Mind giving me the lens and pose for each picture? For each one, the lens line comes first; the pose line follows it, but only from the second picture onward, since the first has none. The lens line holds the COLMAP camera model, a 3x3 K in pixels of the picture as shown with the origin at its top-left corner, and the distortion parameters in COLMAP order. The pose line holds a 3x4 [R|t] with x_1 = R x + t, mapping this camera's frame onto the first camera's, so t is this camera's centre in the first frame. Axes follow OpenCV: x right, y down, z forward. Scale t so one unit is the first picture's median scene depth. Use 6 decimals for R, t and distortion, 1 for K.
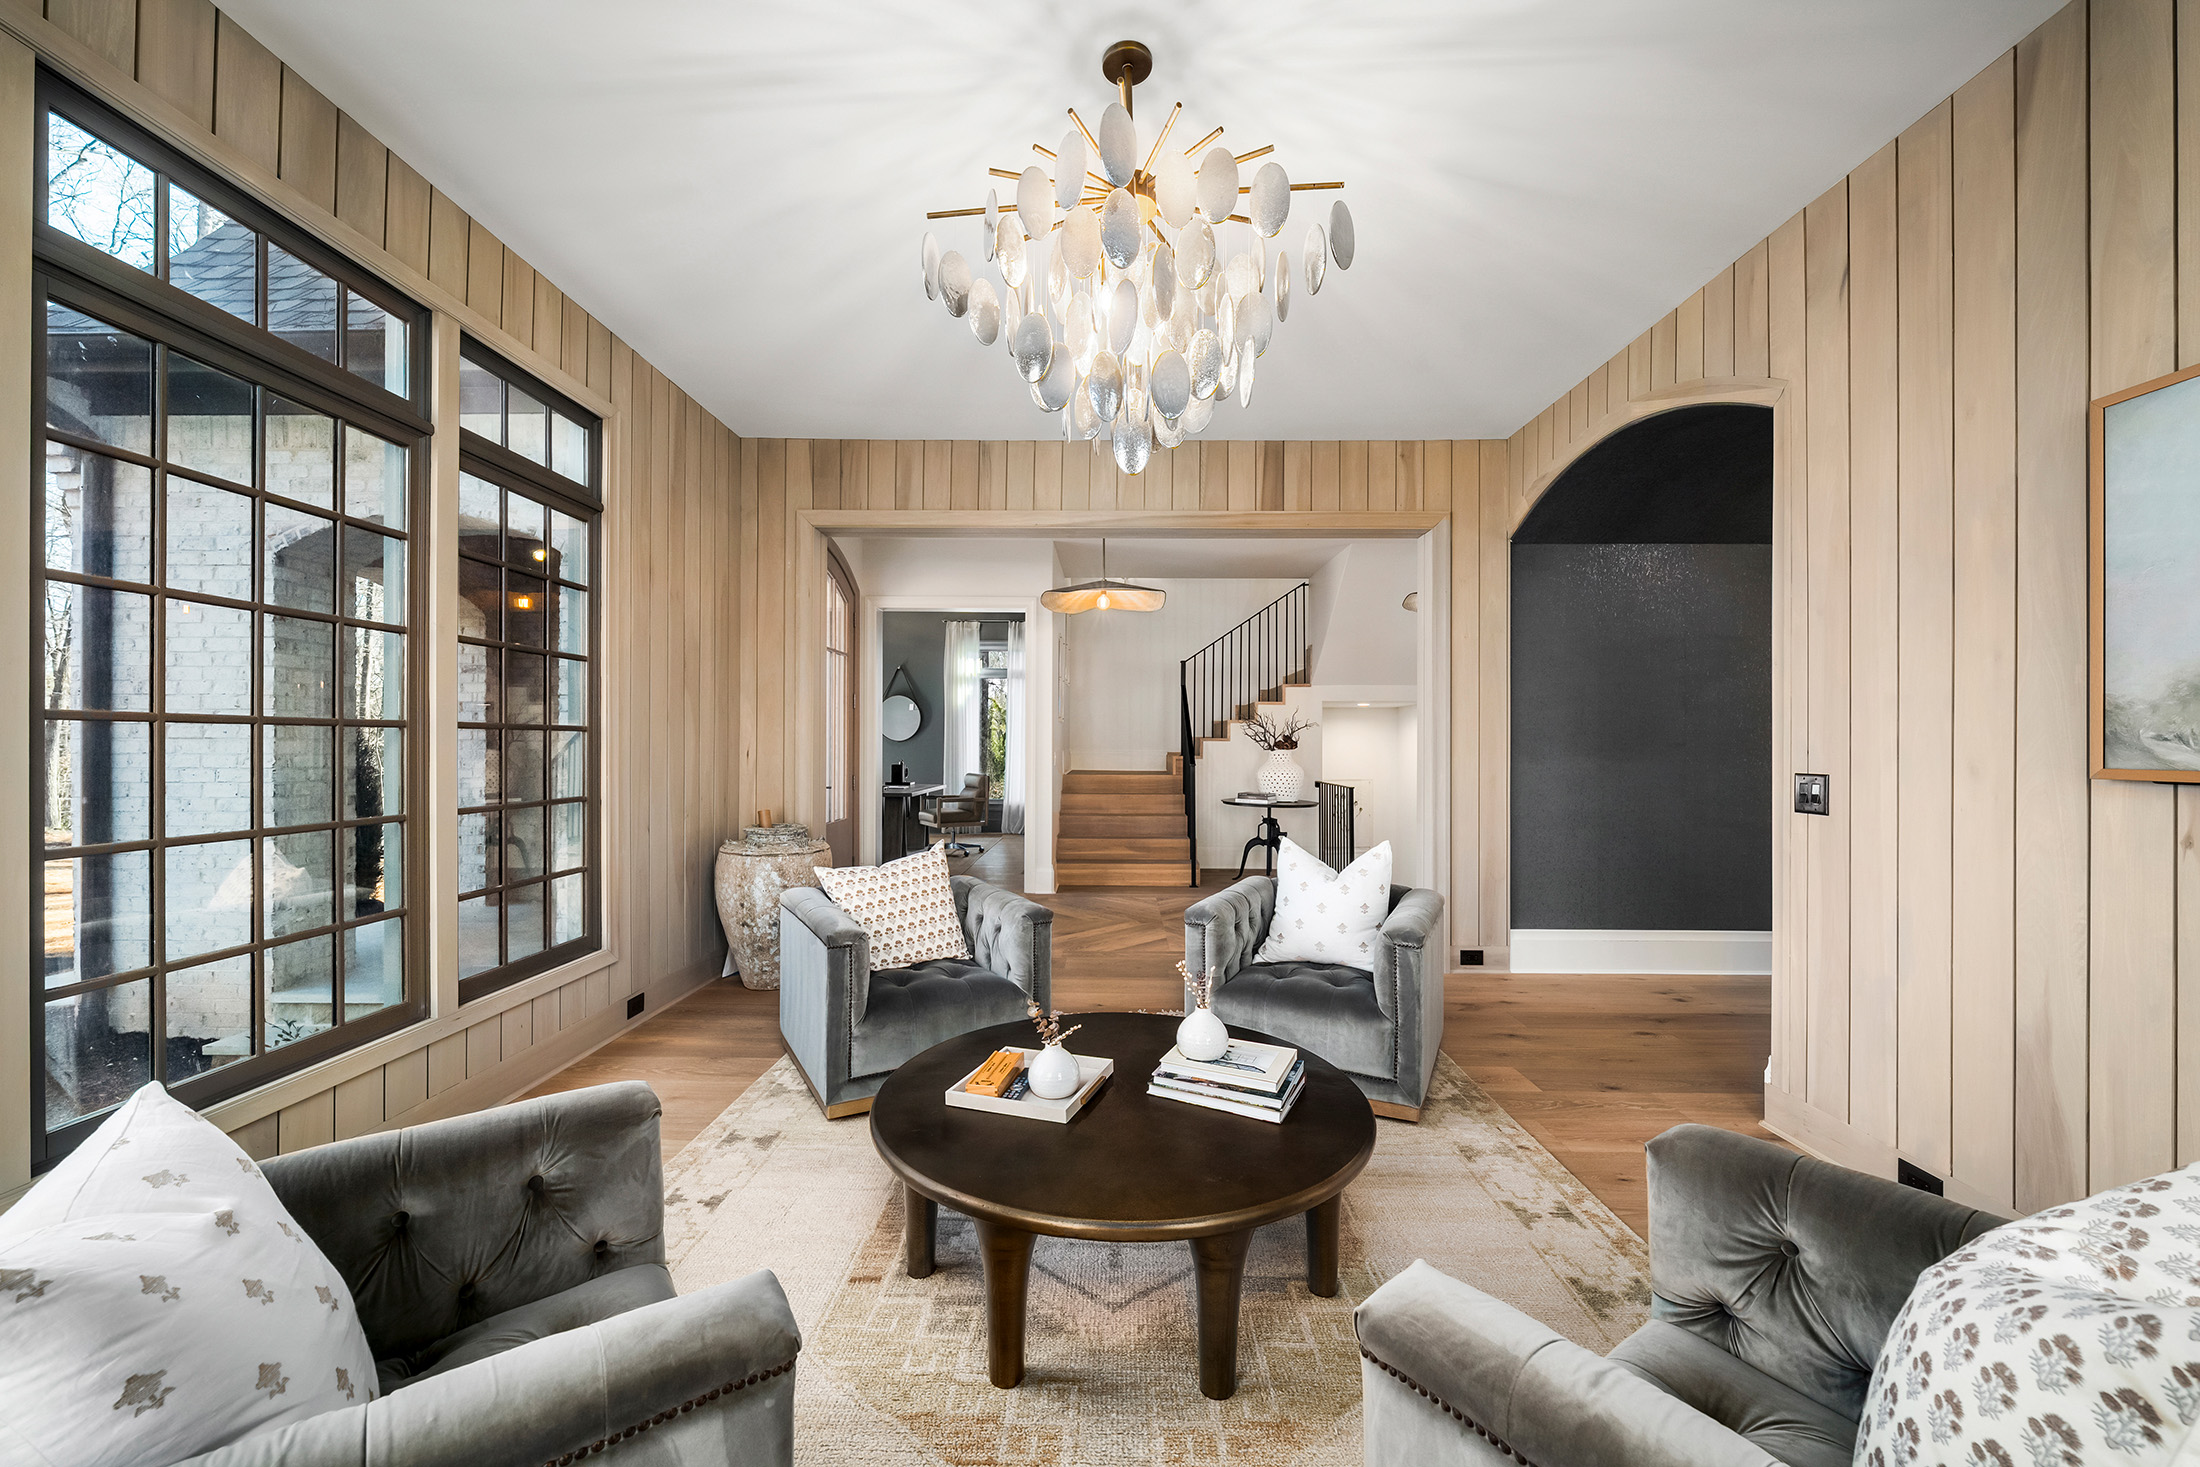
lens RADIAL K [[863.3, 0, 1093.9], [0, 863.3, 738.5], [0, 0, 1]] dist [-0.005367, 0.000817]
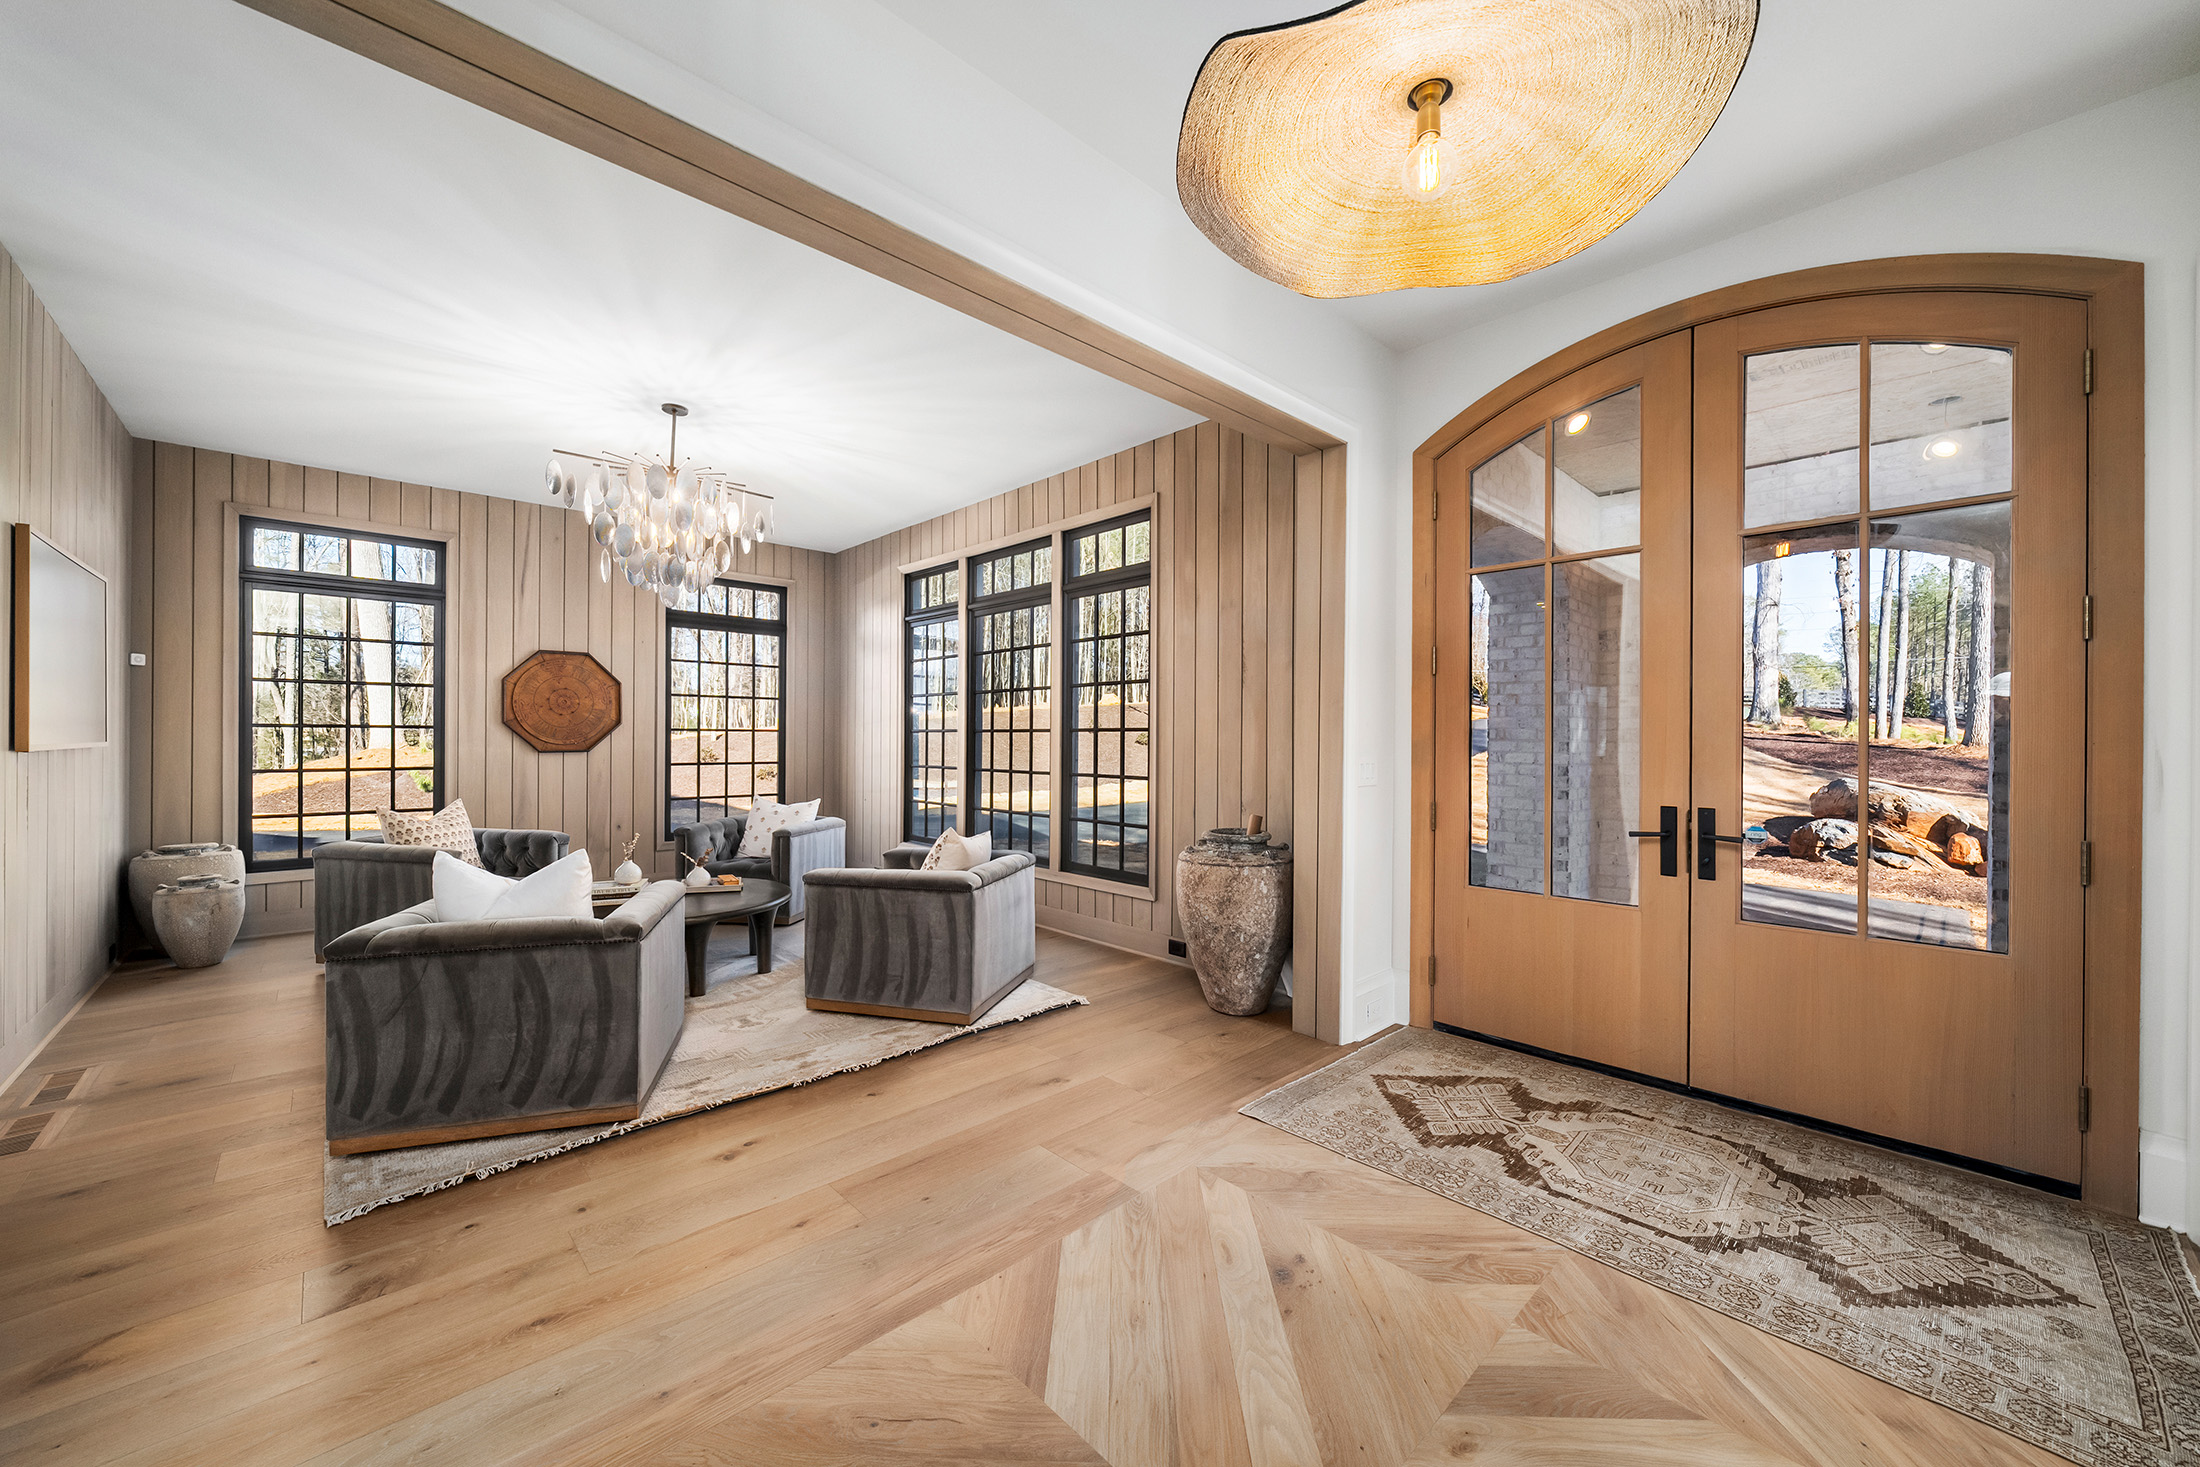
lens RADIAL K [[812.9, 0, 1098.9], [0, 812.9, 743.2], [0, 0, 1]] dist [-0.000140, 0.000127]
pose [[-0.709095, -0.002815, -0.705107, 0.189454], [-0.003333, 0.999994, -0.000640, 0.005971], [0.705105, 0.001897, -0.709100, 0.847099]]
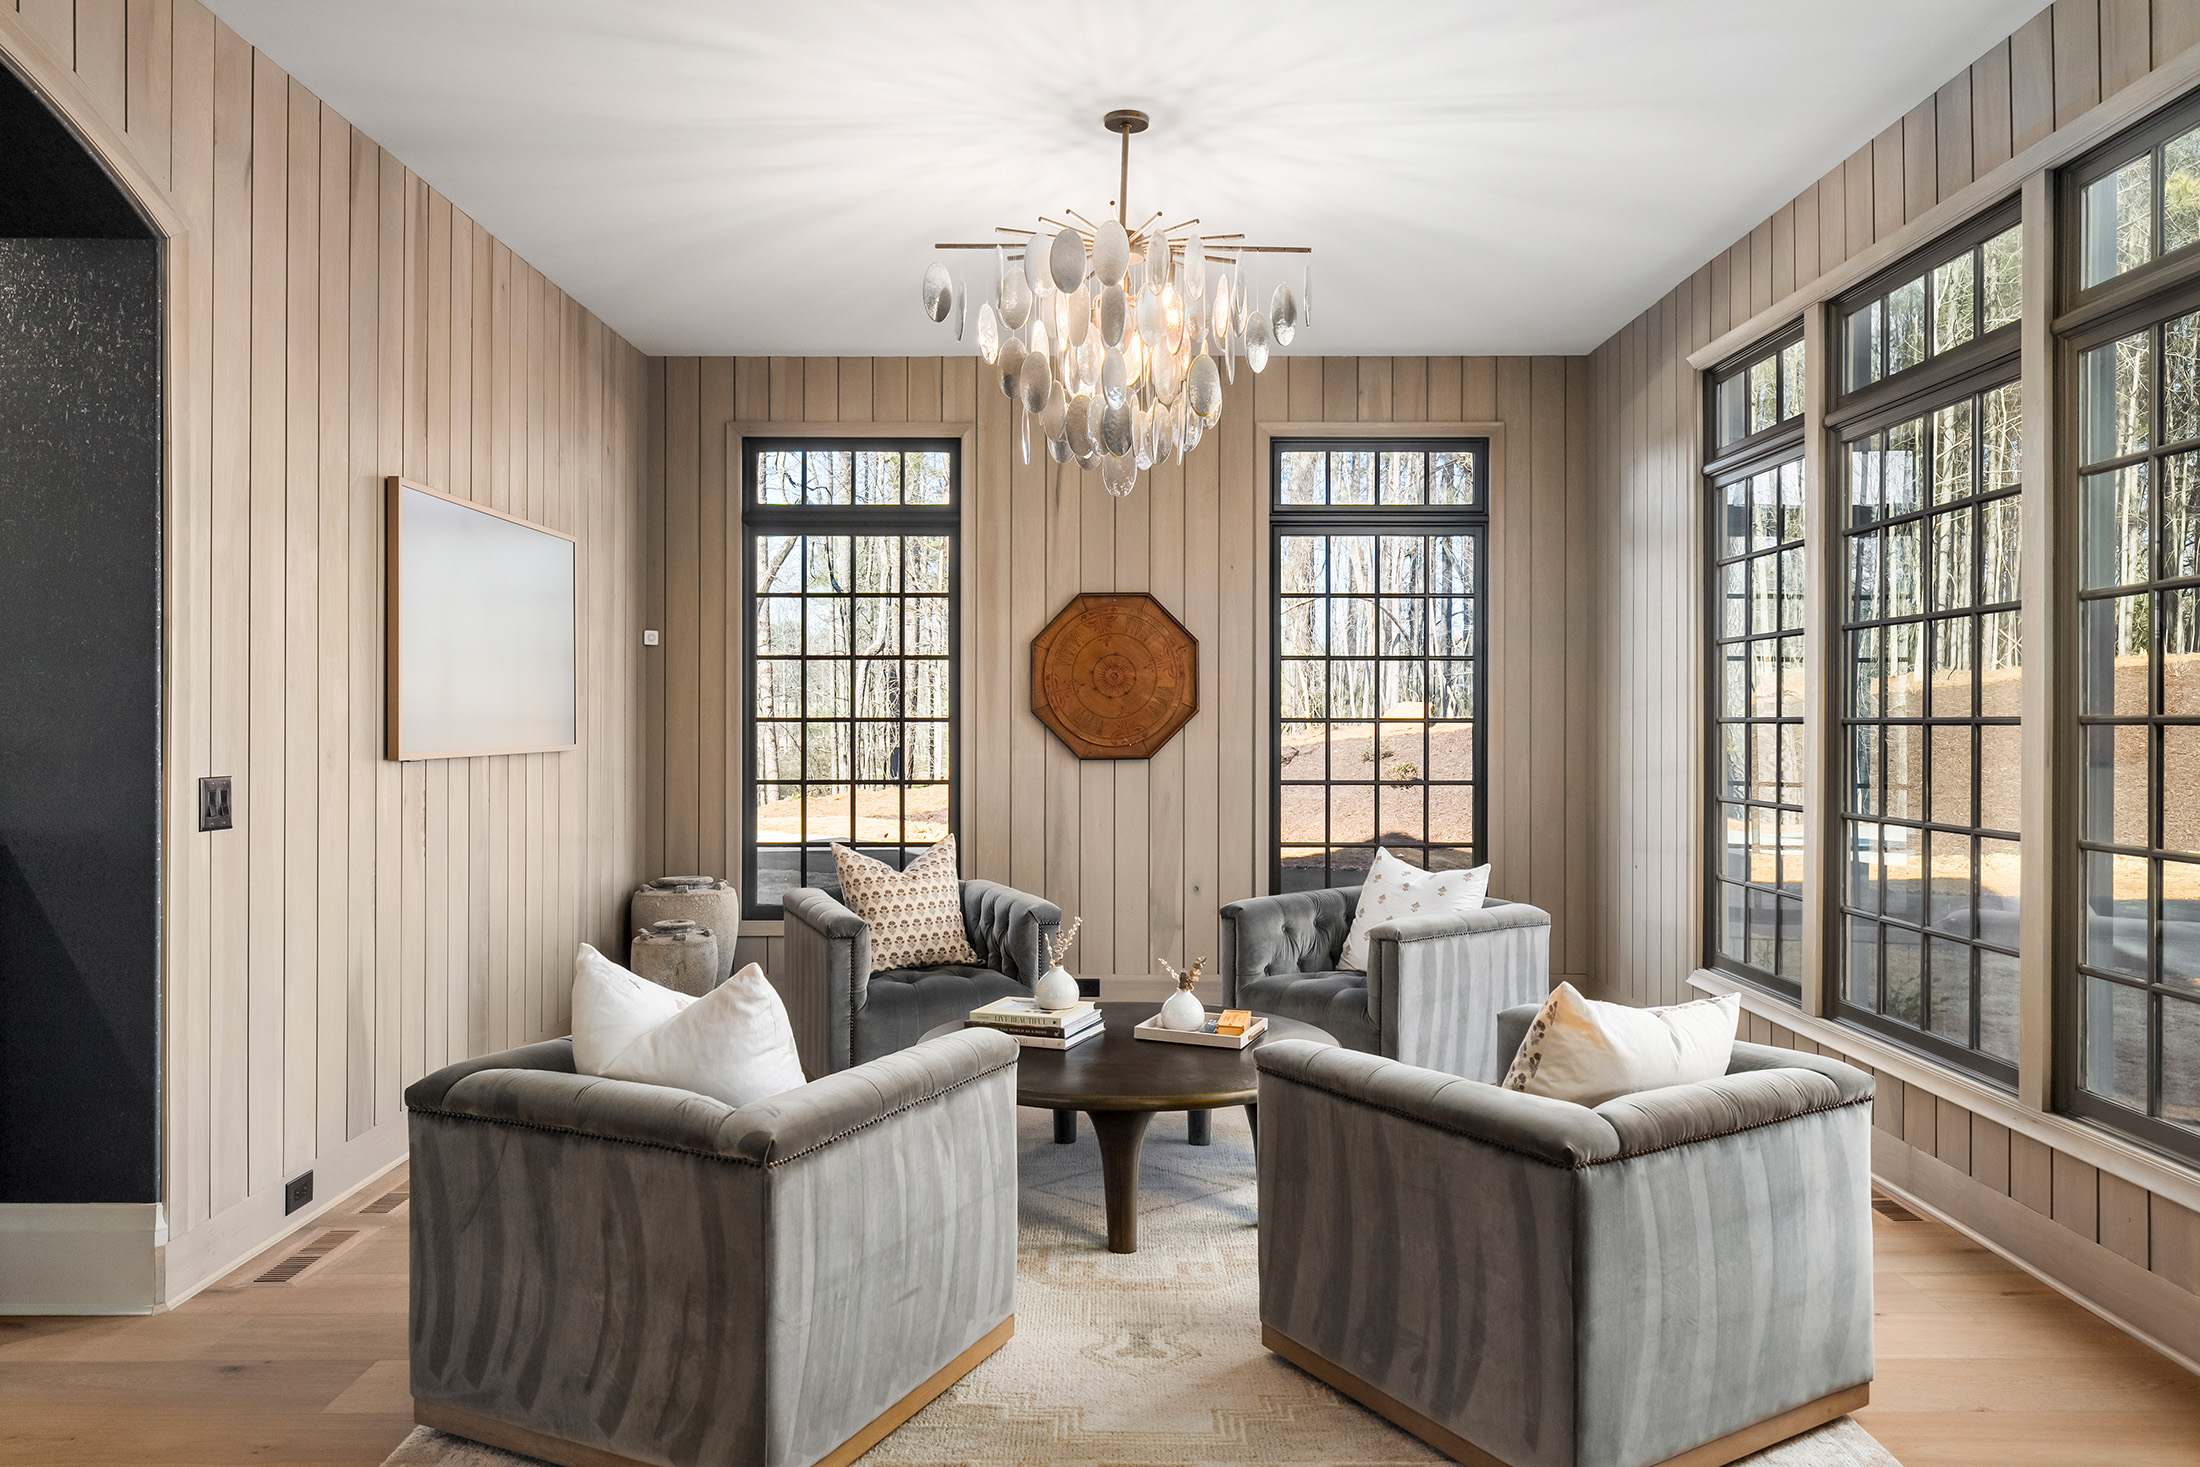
lens RADIAL K [[1460.2, 0, 1107.5], [0, 1460.2, 721.8], [0, 0, 1]] dist [0.002254, -0.001761]
pose [[-0.999634, -0.004039, -0.026755, 0.030291], [-0.003880, 0.999975, -0.005976, -0.000945], [0.026778, -0.005870, -0.999624, 0.777164]]
